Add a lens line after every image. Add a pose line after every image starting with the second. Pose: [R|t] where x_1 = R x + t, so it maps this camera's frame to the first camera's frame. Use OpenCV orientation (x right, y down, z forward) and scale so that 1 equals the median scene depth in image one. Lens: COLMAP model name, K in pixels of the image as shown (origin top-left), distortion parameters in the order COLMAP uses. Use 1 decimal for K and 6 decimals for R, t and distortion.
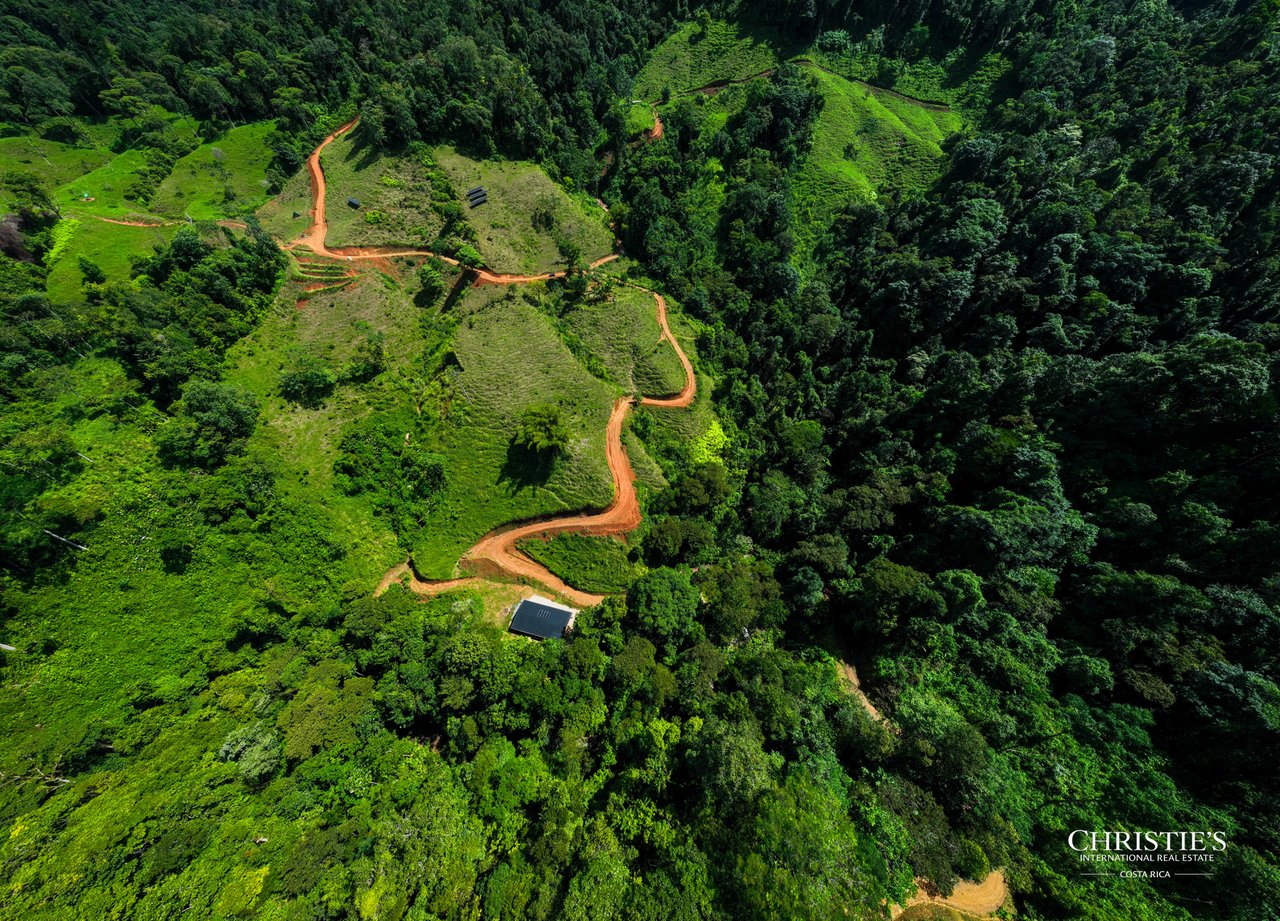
lens RADIAL K [[377.3, 0, 643.0], [0, 377.3, 465.7], [0, 0, 1]] dist [0.002479, -0.000152]
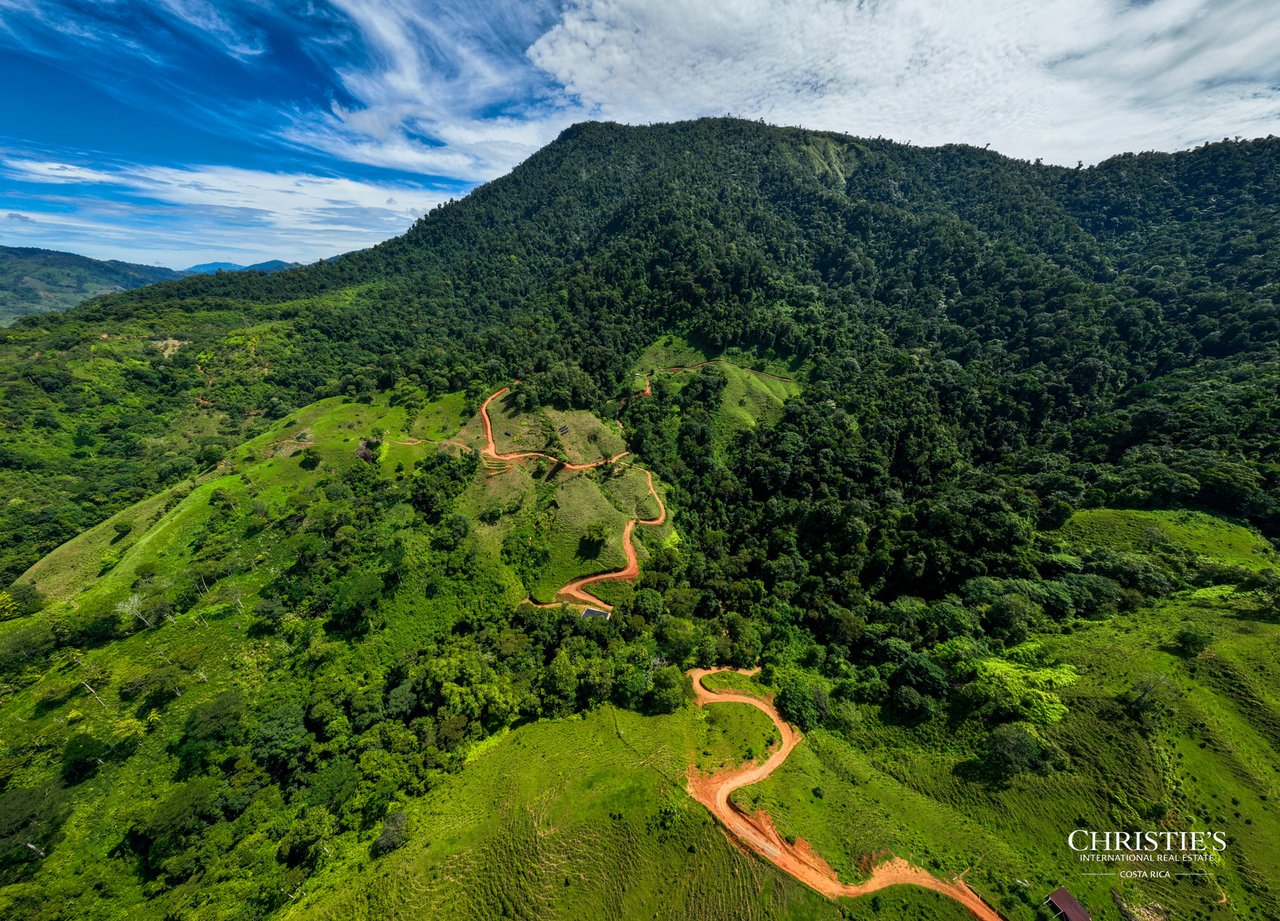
lens RADIAL K [[377.3, 0, 643.0], [0, 377.3, 465.7], [0, 0, 1]] dist [0.002479, -0.000152]
pose [[0.999995, -0.003208, 0.000424, 0.014694], [0.003157, 0.938417, -0.345491, 0.256889], [0.000710, 0.345491, 0.938422, -1.065235]]
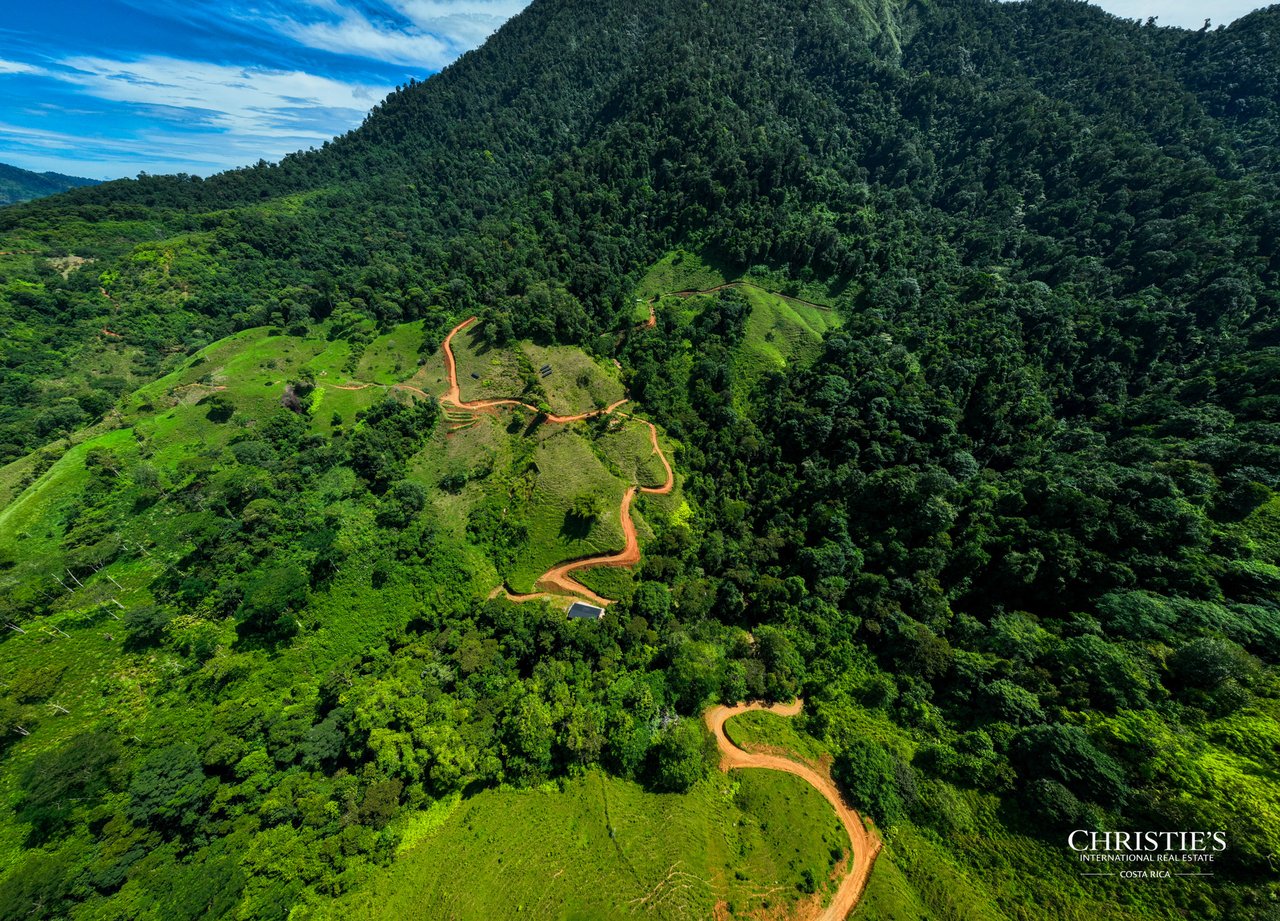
lens RADIAL K [[375.5, 0, 643.0], [0, 375.5, 467.8], [0, 0, 1]] dist [-0.000976, -0.000148]
pose [[0.999992, 0.001620, -0.003531, 0.009615], [-0.002268, 0.981397, -0.191978, 0.053681], [0.003155, 0.191985, 0.981393, -0.653724]]
